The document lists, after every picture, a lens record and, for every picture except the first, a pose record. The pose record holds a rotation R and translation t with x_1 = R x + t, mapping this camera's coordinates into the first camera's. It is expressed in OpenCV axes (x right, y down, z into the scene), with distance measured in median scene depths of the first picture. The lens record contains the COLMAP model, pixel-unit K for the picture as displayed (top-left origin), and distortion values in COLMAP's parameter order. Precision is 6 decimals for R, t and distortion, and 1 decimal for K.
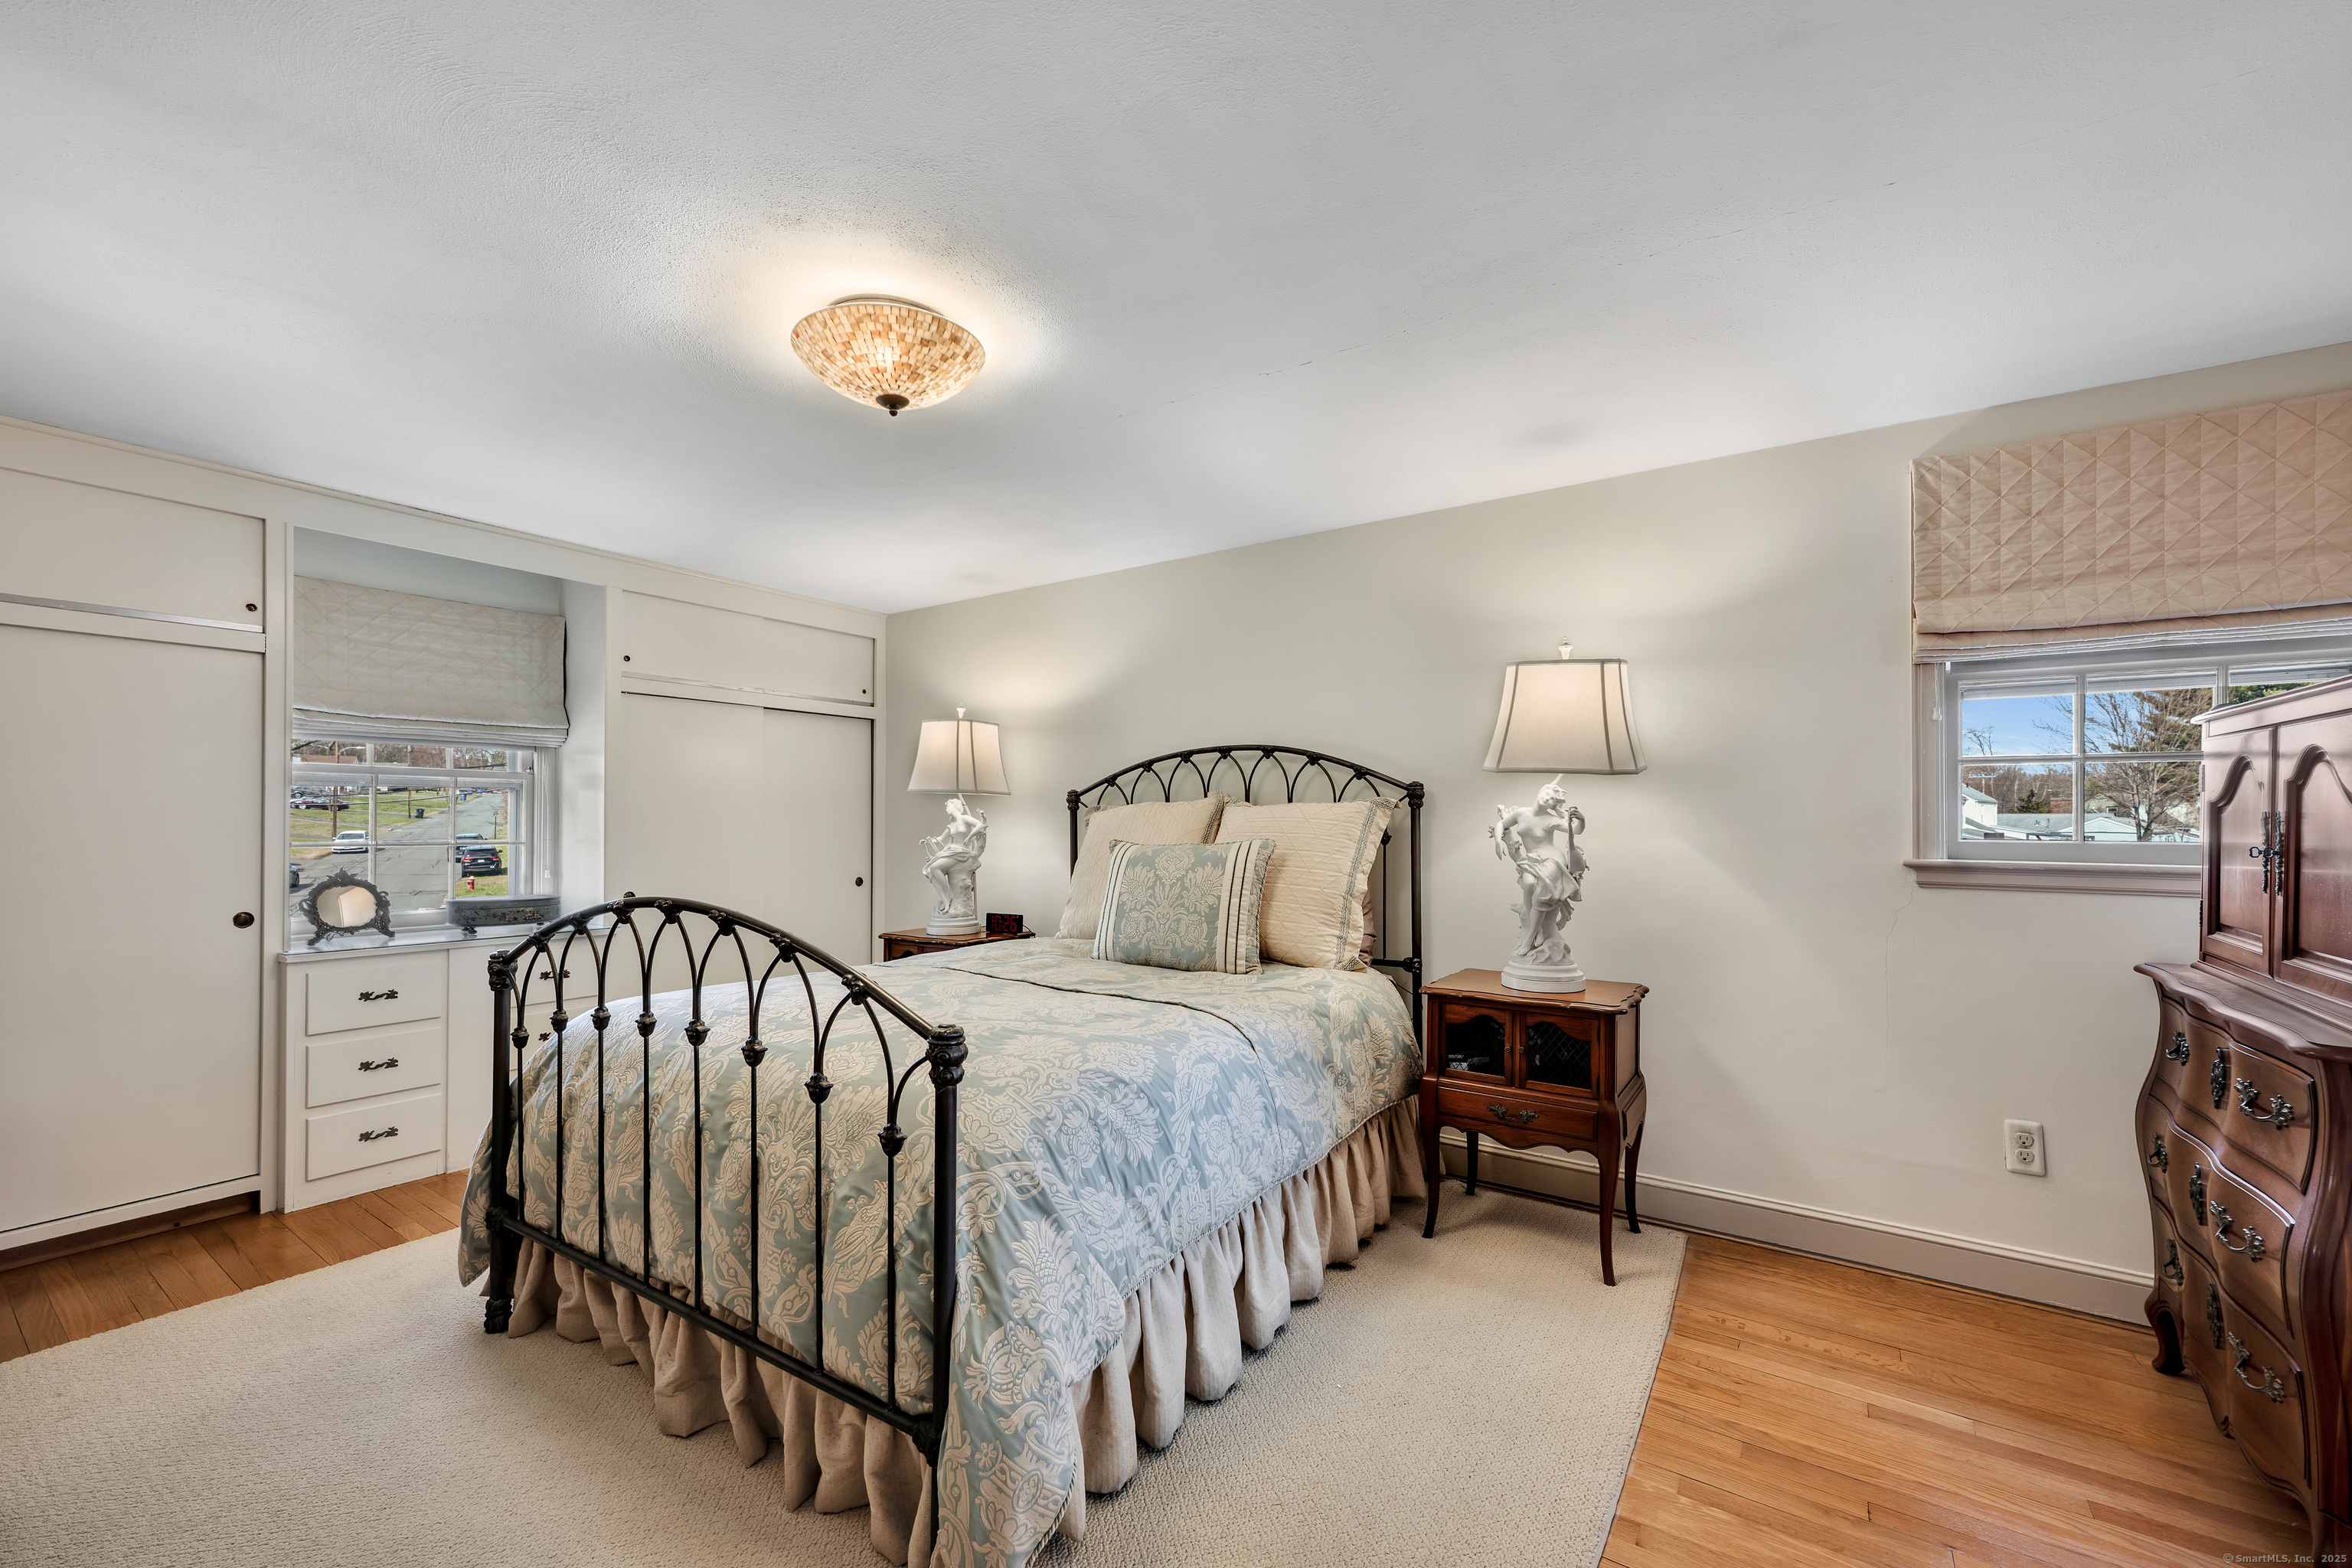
lens RADIAL K [[940.8, 0, 1168.6], [0, 940.8, 810.3], [0, 0, 1]] dist [-0.000335, -0.000019]
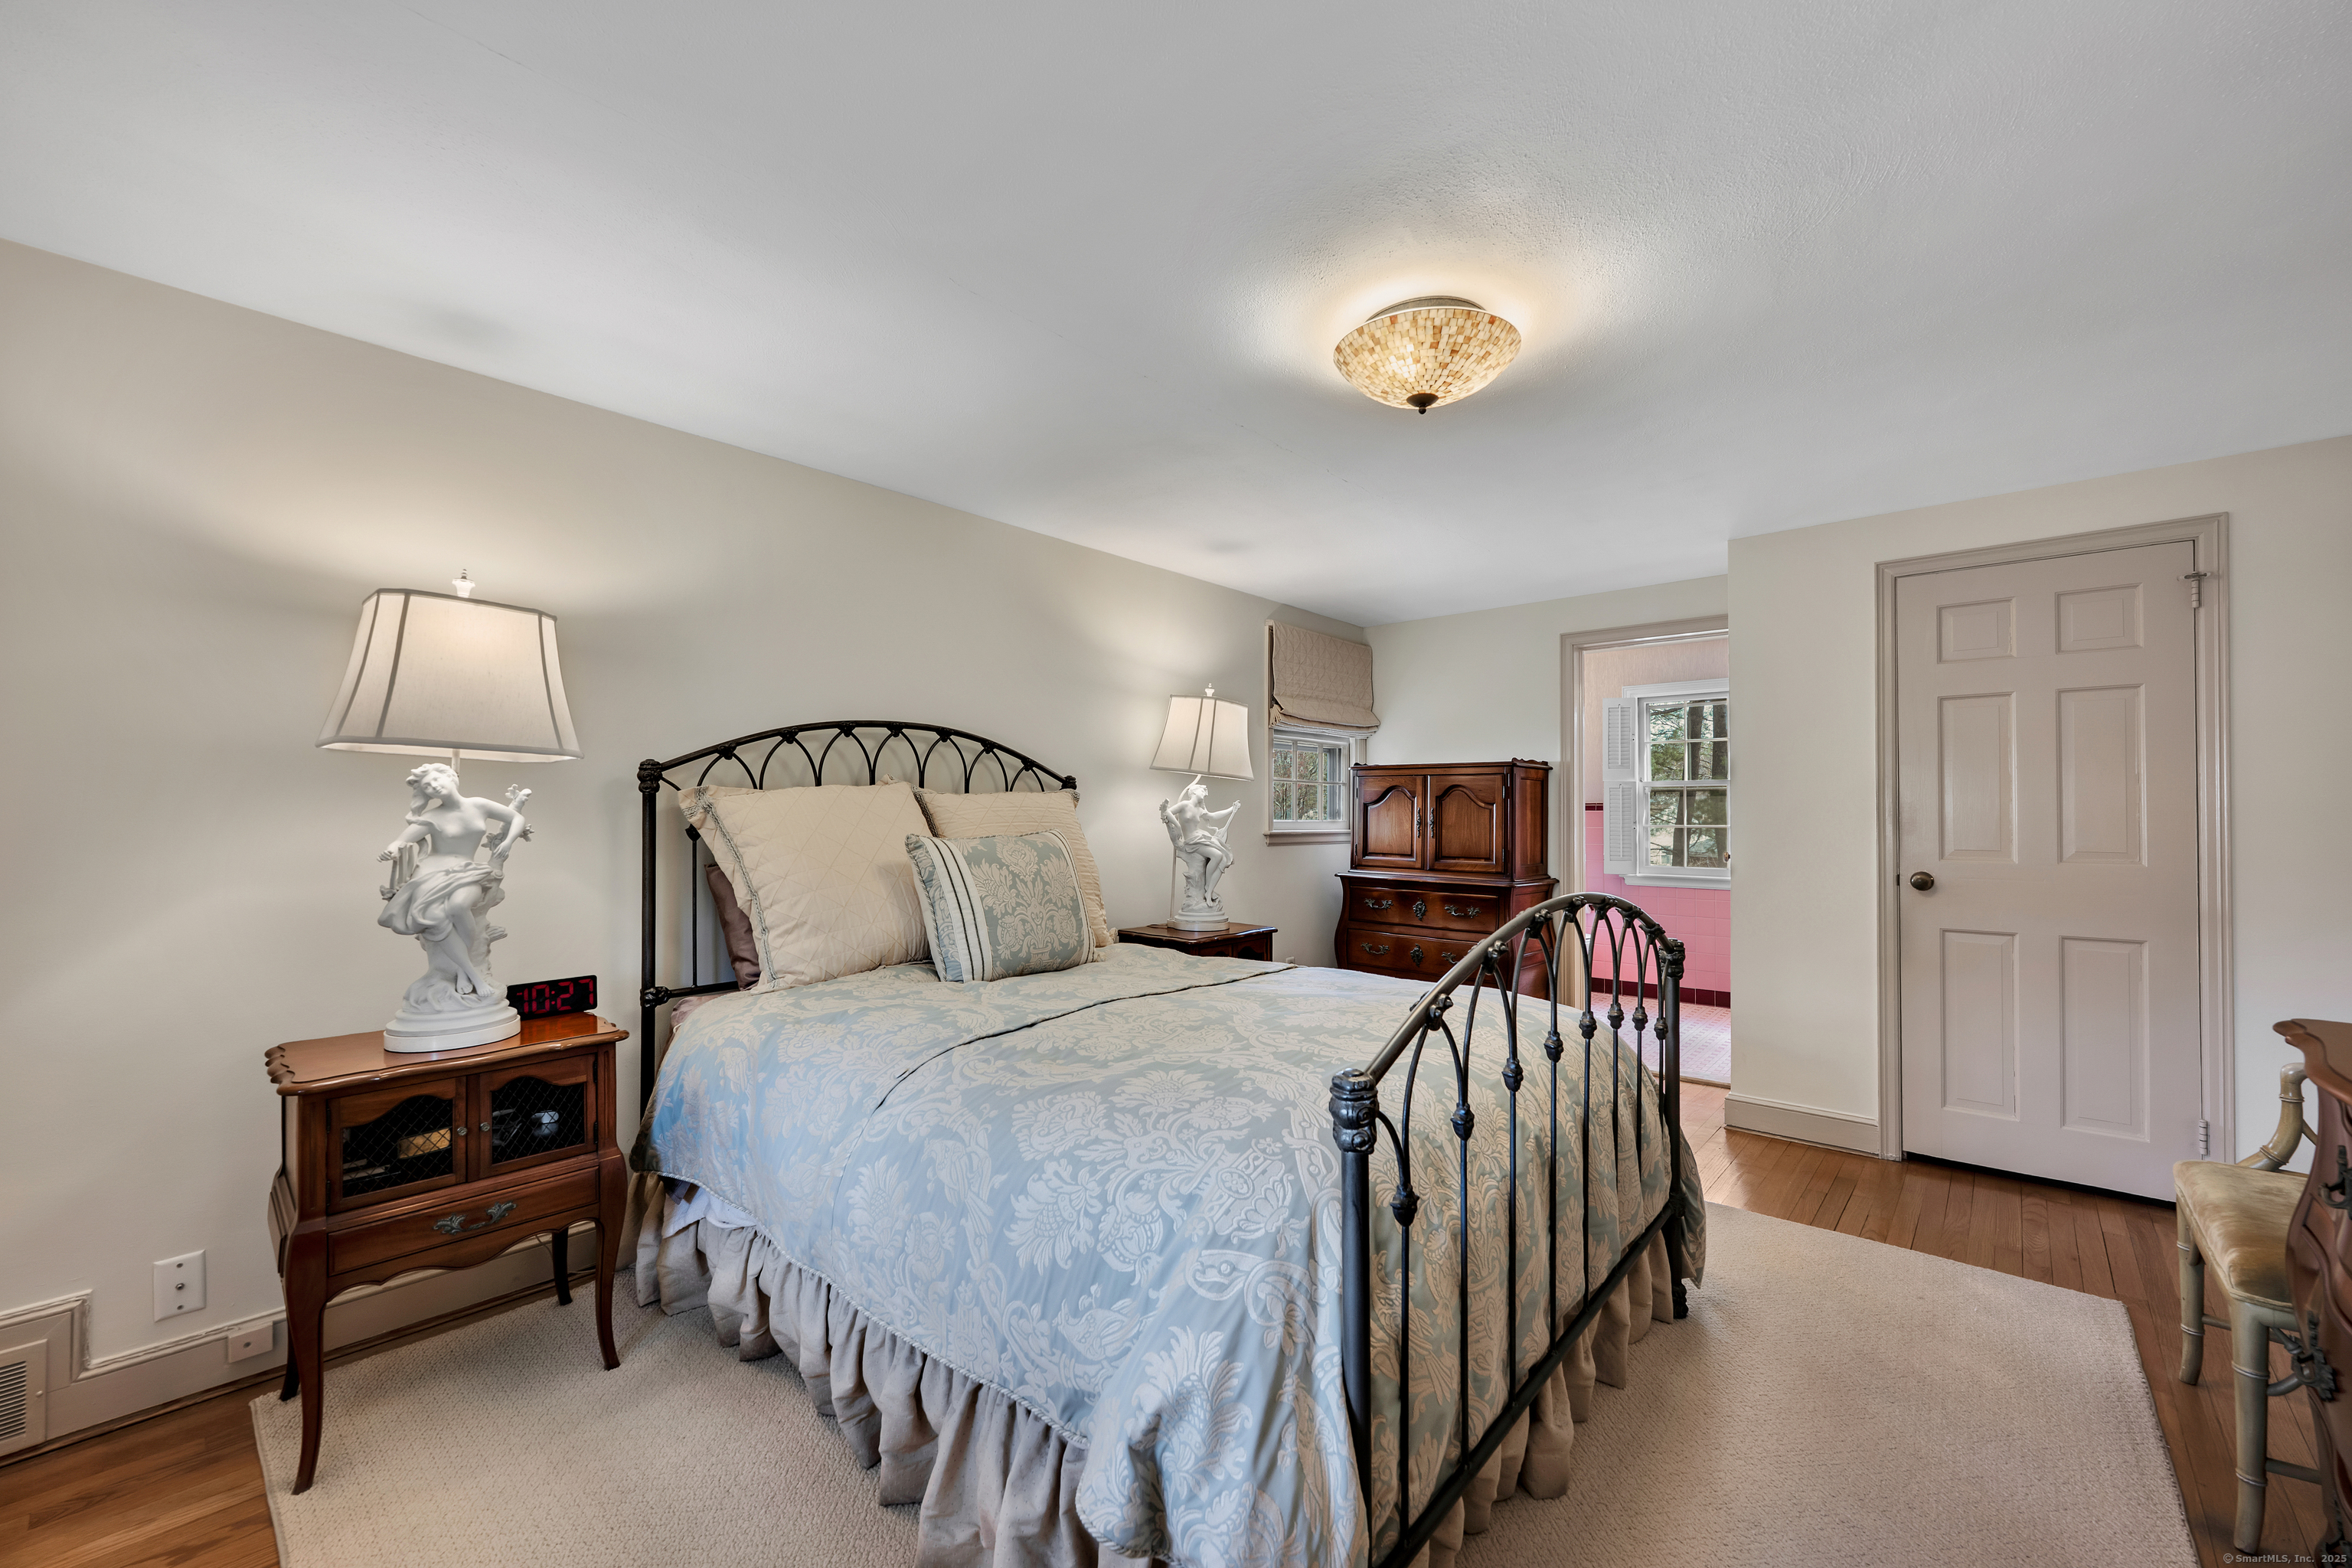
lens RADIAL K [[962.5, 0, 1164.1], [0, 962.5, 788.3], [0, 0, 1]] dist [-0.001199, -0.000242]
pose [[0.135002, 0.022547, 0.990589, -0.829602], [-0.014227, 0.999682, -0.020815, 0.007212], [-0.990743, -0.011283, 0.135280, 0.693991]]
